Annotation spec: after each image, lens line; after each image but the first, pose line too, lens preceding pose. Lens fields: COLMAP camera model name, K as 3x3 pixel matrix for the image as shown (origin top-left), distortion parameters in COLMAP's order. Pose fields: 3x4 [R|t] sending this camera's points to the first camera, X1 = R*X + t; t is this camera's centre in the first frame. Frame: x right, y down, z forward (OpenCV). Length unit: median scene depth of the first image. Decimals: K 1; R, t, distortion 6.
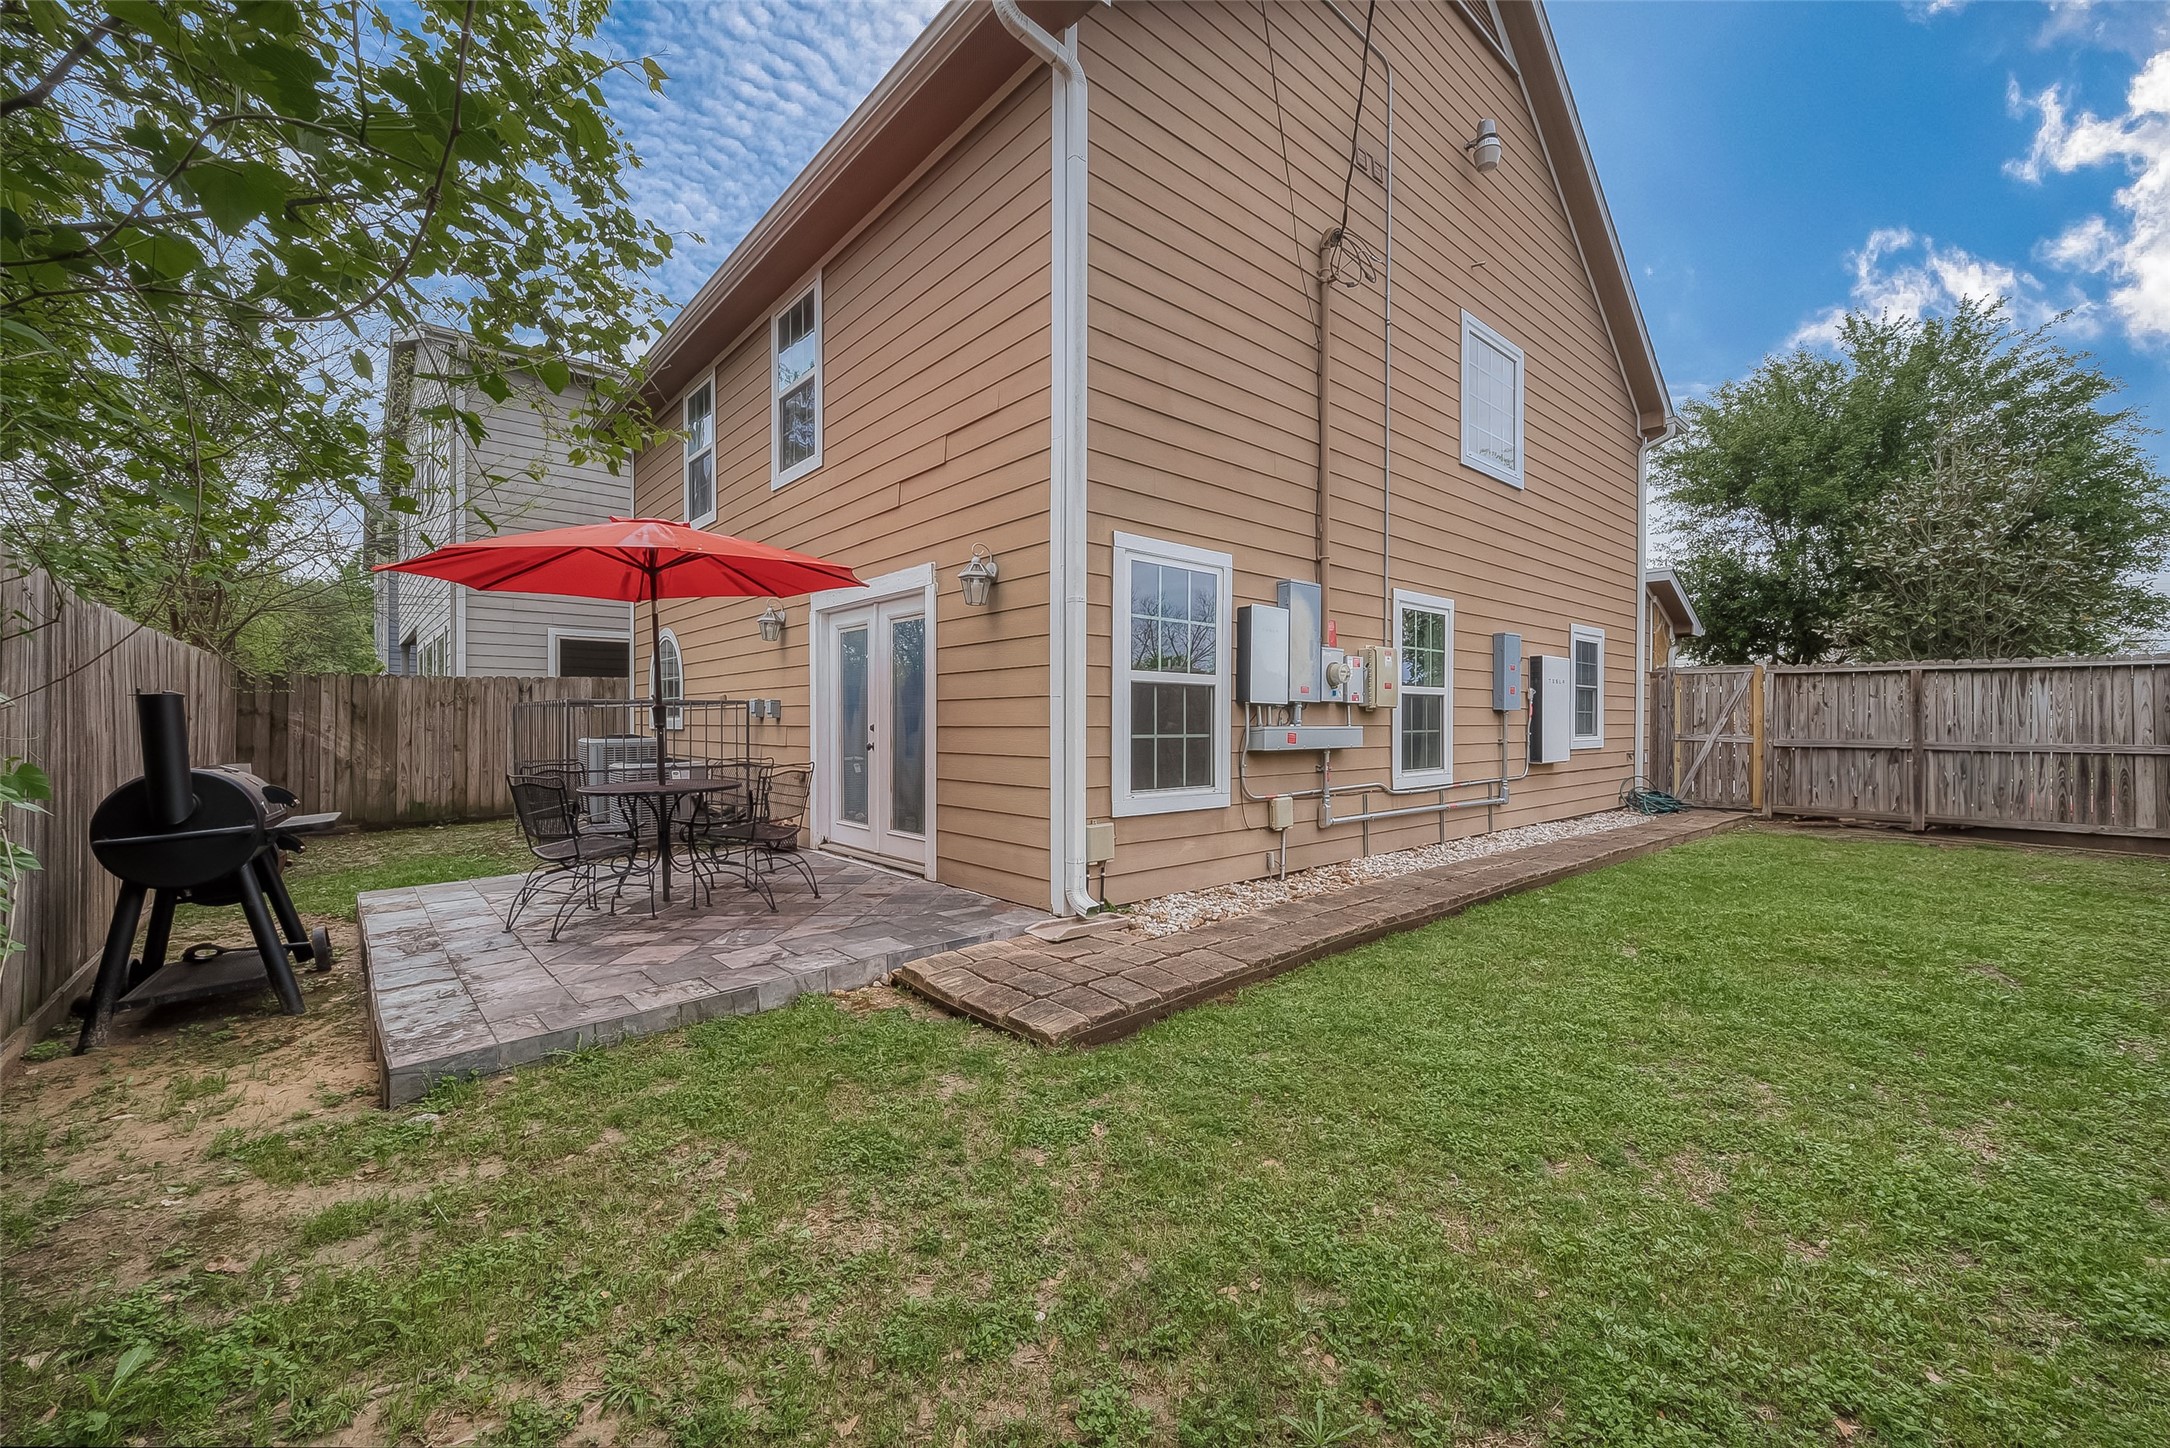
lens RADIAL K [[859.5, 0, 1083.7], [0, 859.5, 724.4], [0, 0, 1]] dist [0.001035, 0.000304]
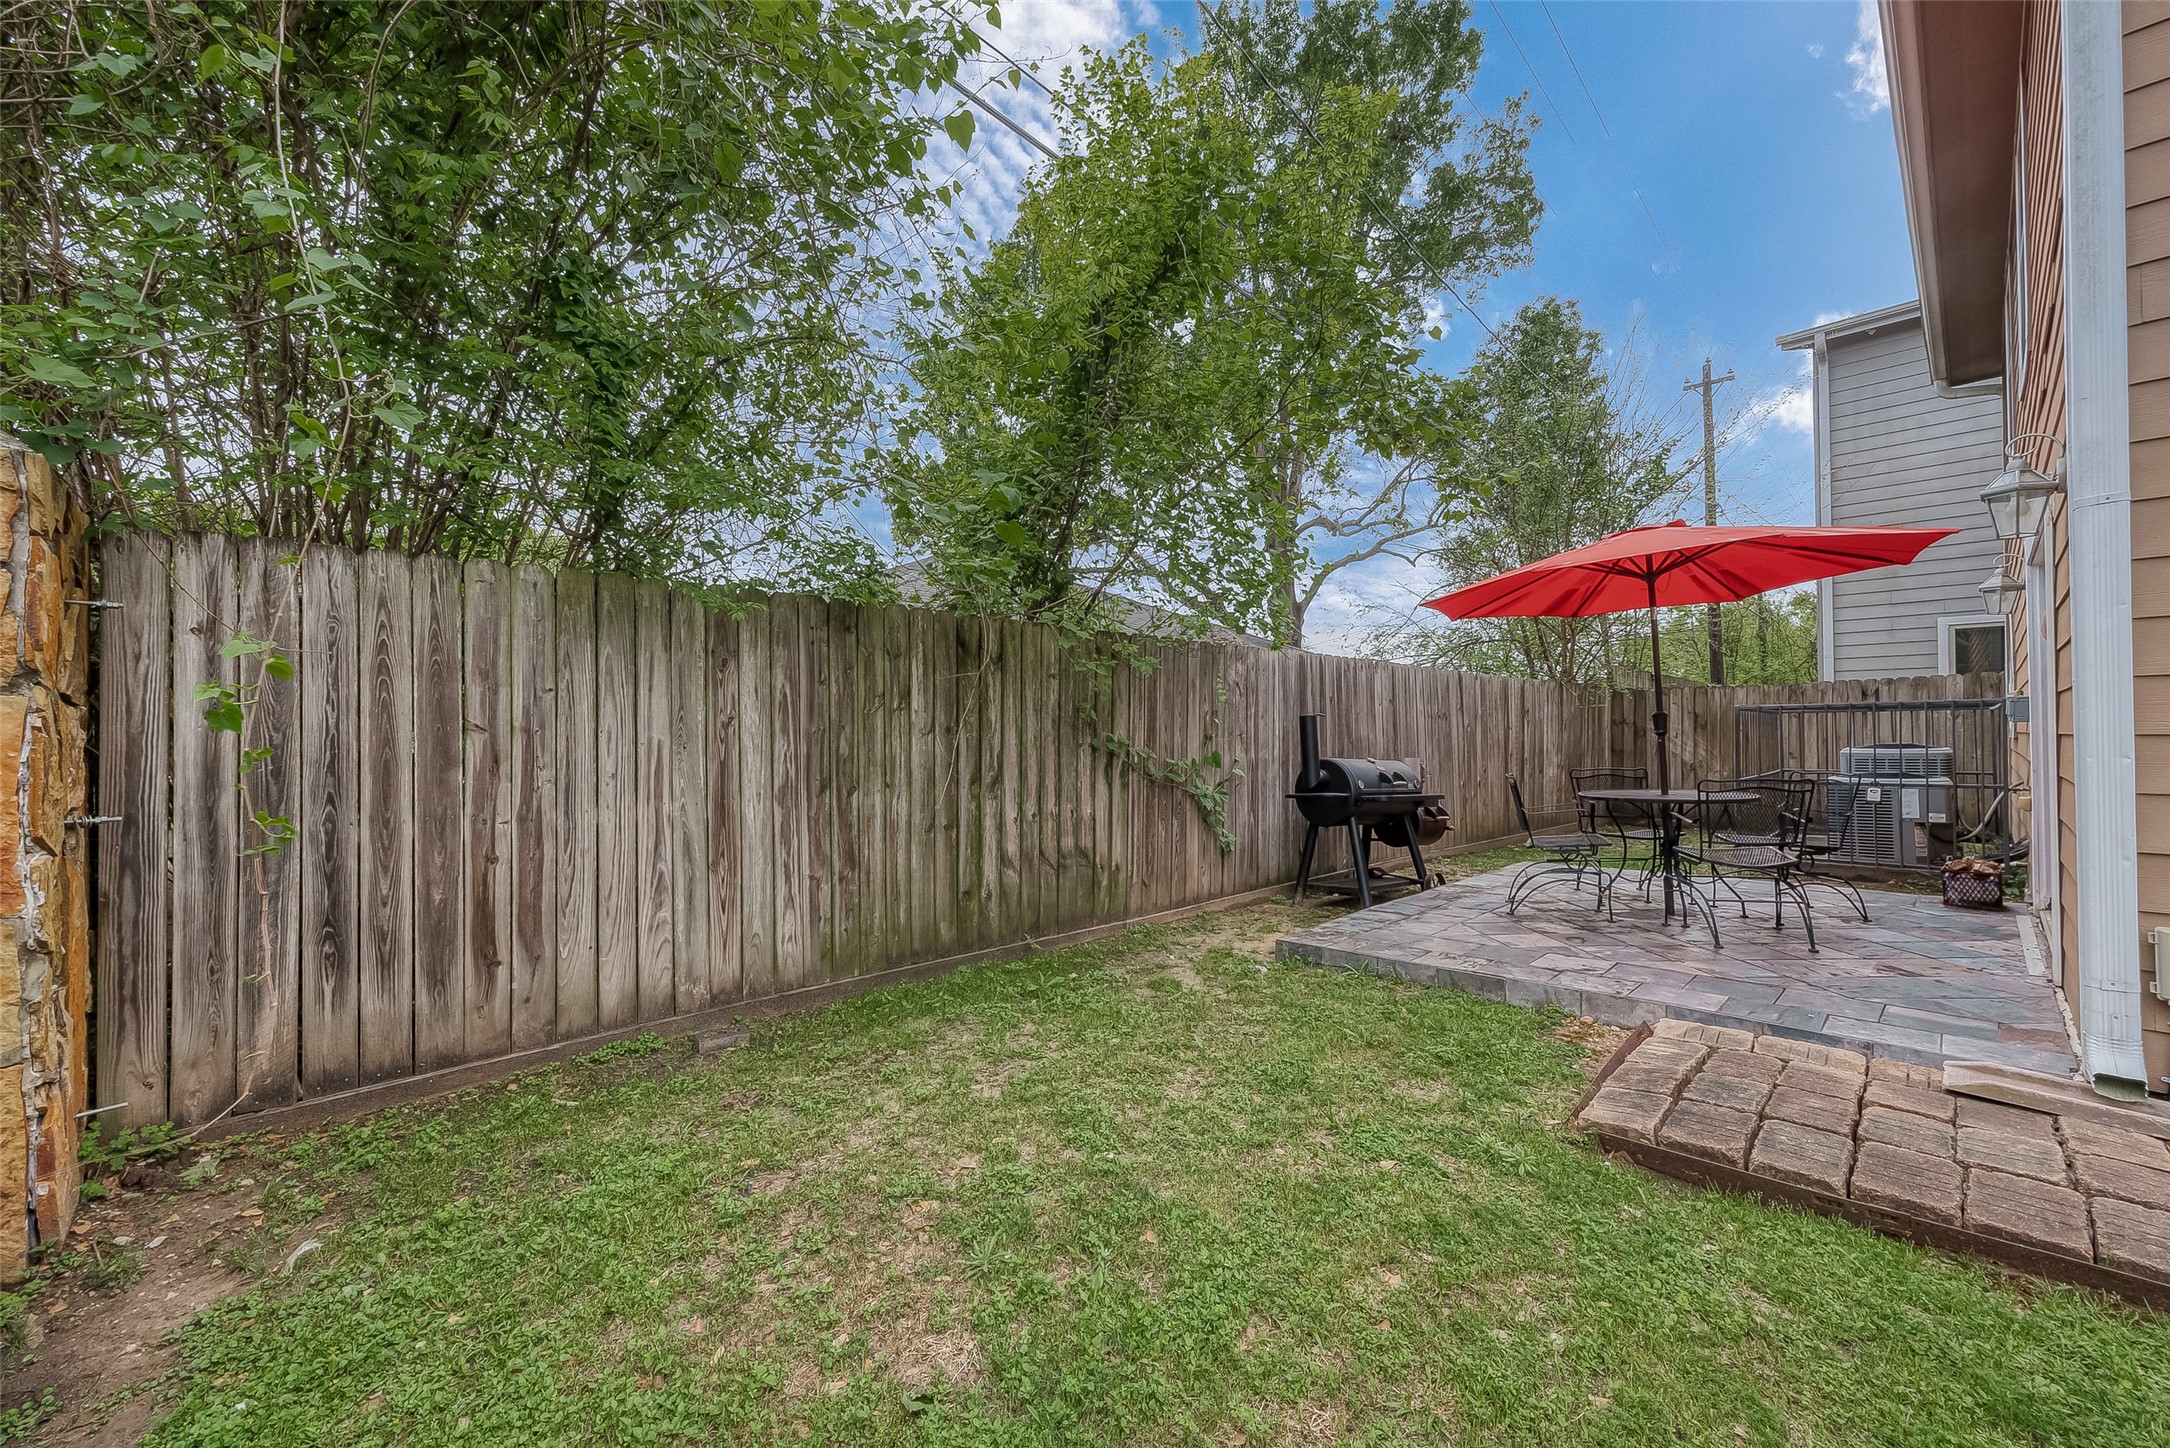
lens RADIAL K [[859.5, 0, 1083.7], [0, 859.5, 724.2], [0, 0, 1]] dist [0.001035, 0.000304]
pose [[0.040246, -0.009038, -0.999149, 0.660760], [0.000472, 0.999959, -0.009027, -0.000418], [0.999190, -0.000109, 0.040249, 0.440077]]
